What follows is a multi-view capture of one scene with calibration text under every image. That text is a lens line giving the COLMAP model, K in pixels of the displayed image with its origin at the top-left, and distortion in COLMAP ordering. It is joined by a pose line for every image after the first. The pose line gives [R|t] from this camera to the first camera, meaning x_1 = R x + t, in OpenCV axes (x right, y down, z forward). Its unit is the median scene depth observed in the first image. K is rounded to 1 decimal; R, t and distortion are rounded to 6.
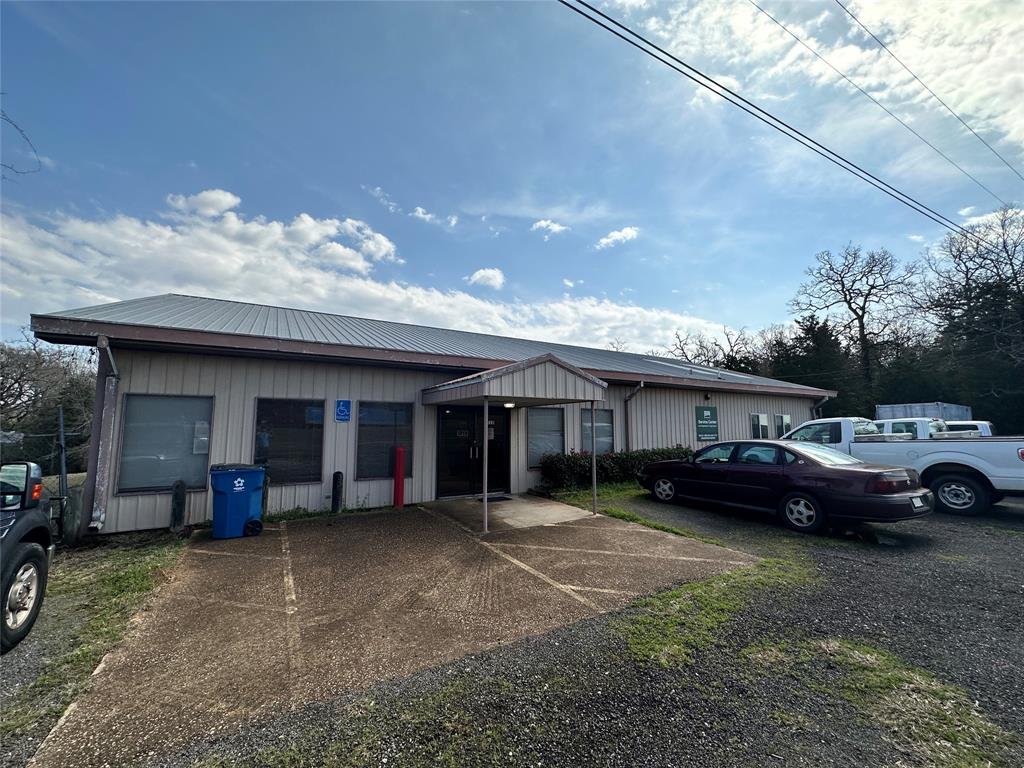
lens RADIAL K [[409.4, 0, 510.5], [0, 409.4, 383.2], [0, 0, 1]] dist [0.000563, -0.000043]
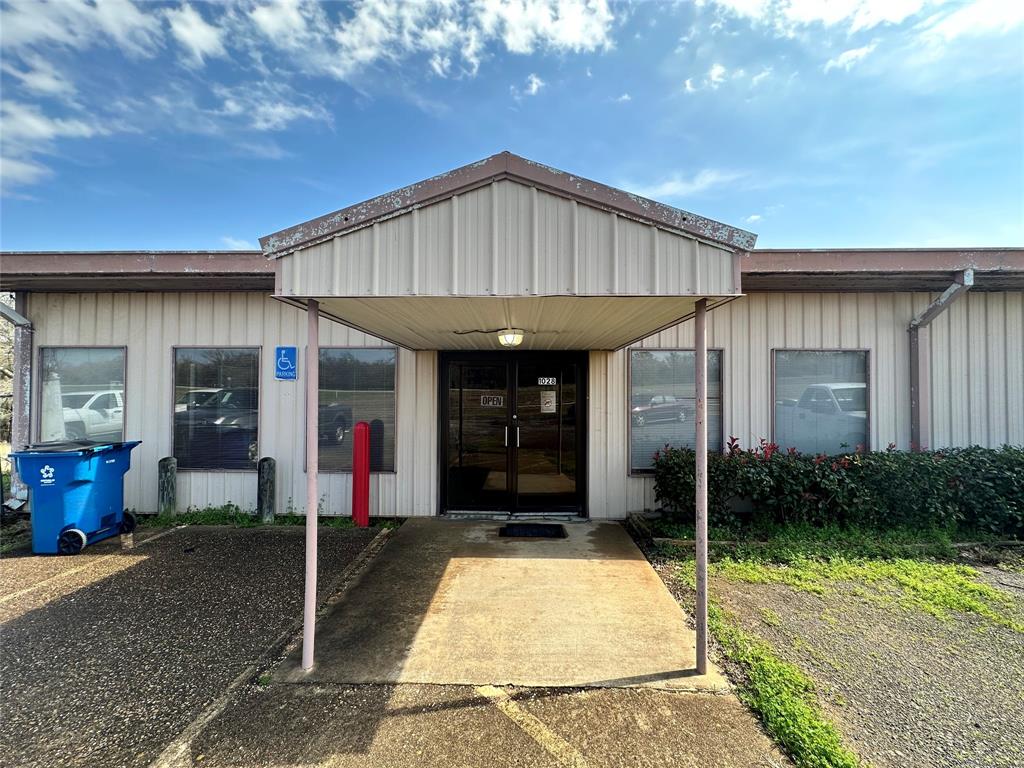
lens RADIAL K [[409.4, 0, 513.5], [0, 409.4, 386.5], [0, 0, 1]] dist [0.000563, -0.000043]
pose [[0.848643, -0.000988, -0.528965, 0.233077], [0.052179, 0.995277, 0.081855, 0.069109], [0.526386, -0.097066, 0.844687, 0.638110]]
